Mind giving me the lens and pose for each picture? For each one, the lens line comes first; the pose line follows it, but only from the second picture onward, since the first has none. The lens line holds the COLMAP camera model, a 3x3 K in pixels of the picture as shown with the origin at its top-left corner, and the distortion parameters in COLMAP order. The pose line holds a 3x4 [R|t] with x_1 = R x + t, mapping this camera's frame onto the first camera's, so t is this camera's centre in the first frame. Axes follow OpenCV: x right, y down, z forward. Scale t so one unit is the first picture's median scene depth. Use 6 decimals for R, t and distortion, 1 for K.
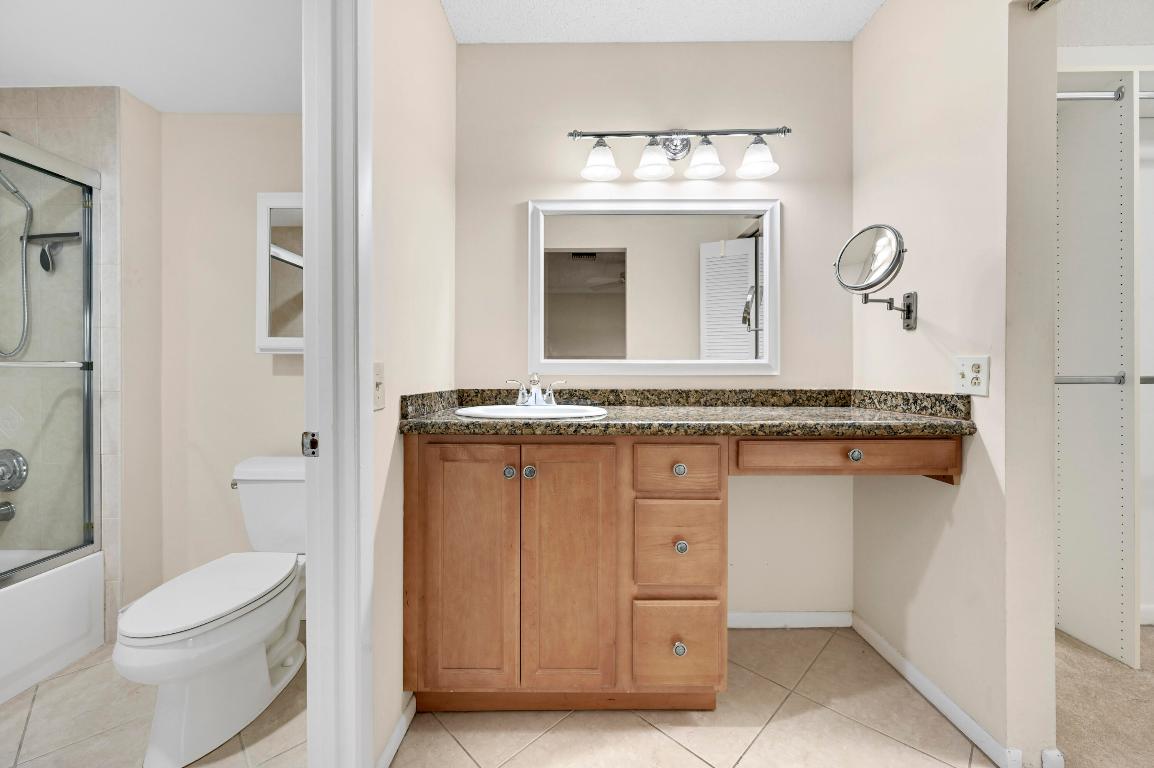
lens RADIAL K [[454.4, 0, 580.1], [0, 454.4, 366.4], [0, 0, 1]] dist [-0.001711, -0.001115]
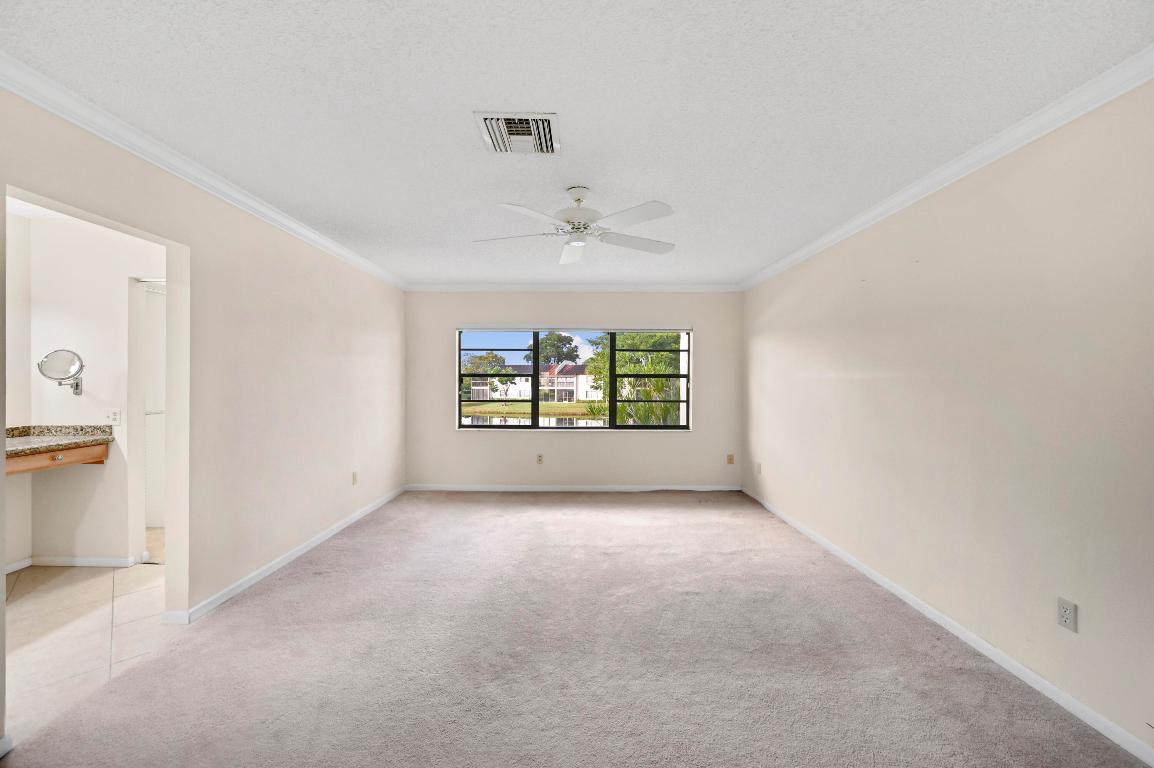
lens RADIAL K [[454.4, 0, 575.0], [0, 454.4, 387.5], [0, 0, 1]] dist [-0.001711, -0.001115]
pose [[0.001923, -0.016237, 0.999866, -1.235514], [-0.017486, 0.999715, 0.016269, -0.175896], [-0.999845, -0.017515, 0.001638, -1.173563]]
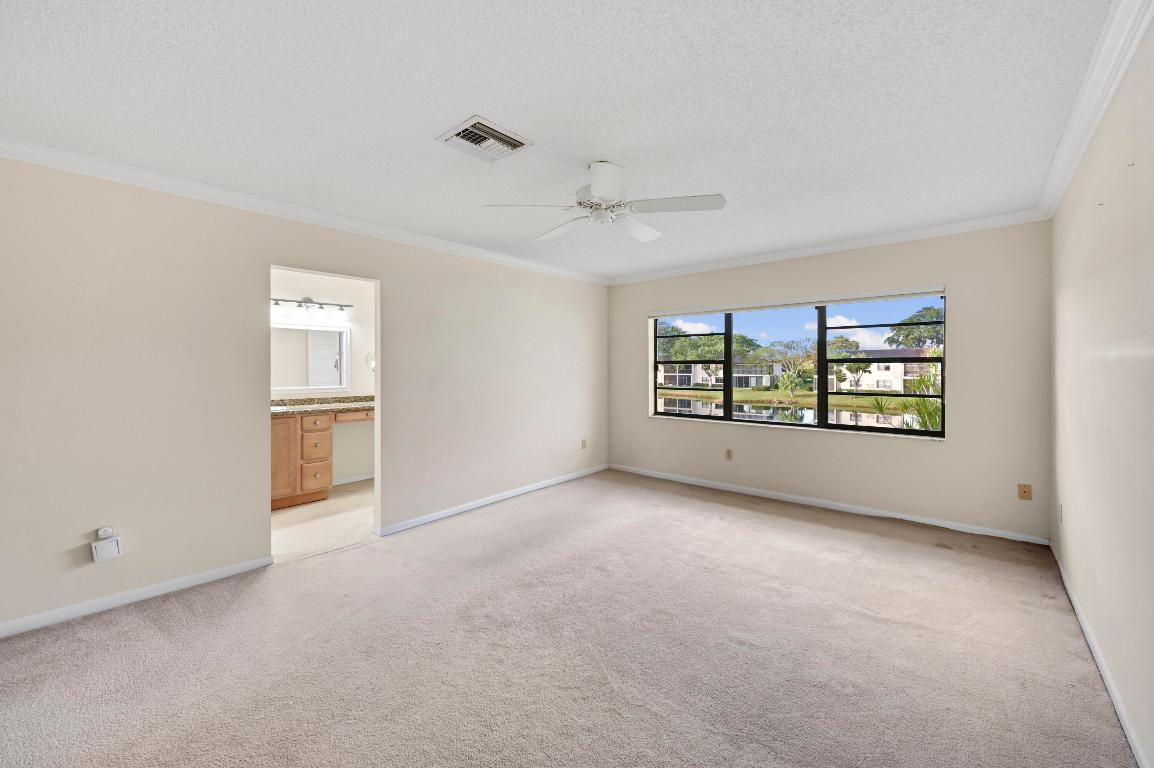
lens RADIAL K [[454.4, 0, 573.0], [0, 454.4, 375.9], [0, 0, 1]] dist [-0.001711, -0.001115]
pose [[0.659933, -0.014027, 0.751193, -0.841527], [-0.009671, 0.999584, 0.027162, -0.184075], [-0.751262, -0.025190, 0.659523, -2.101269]]
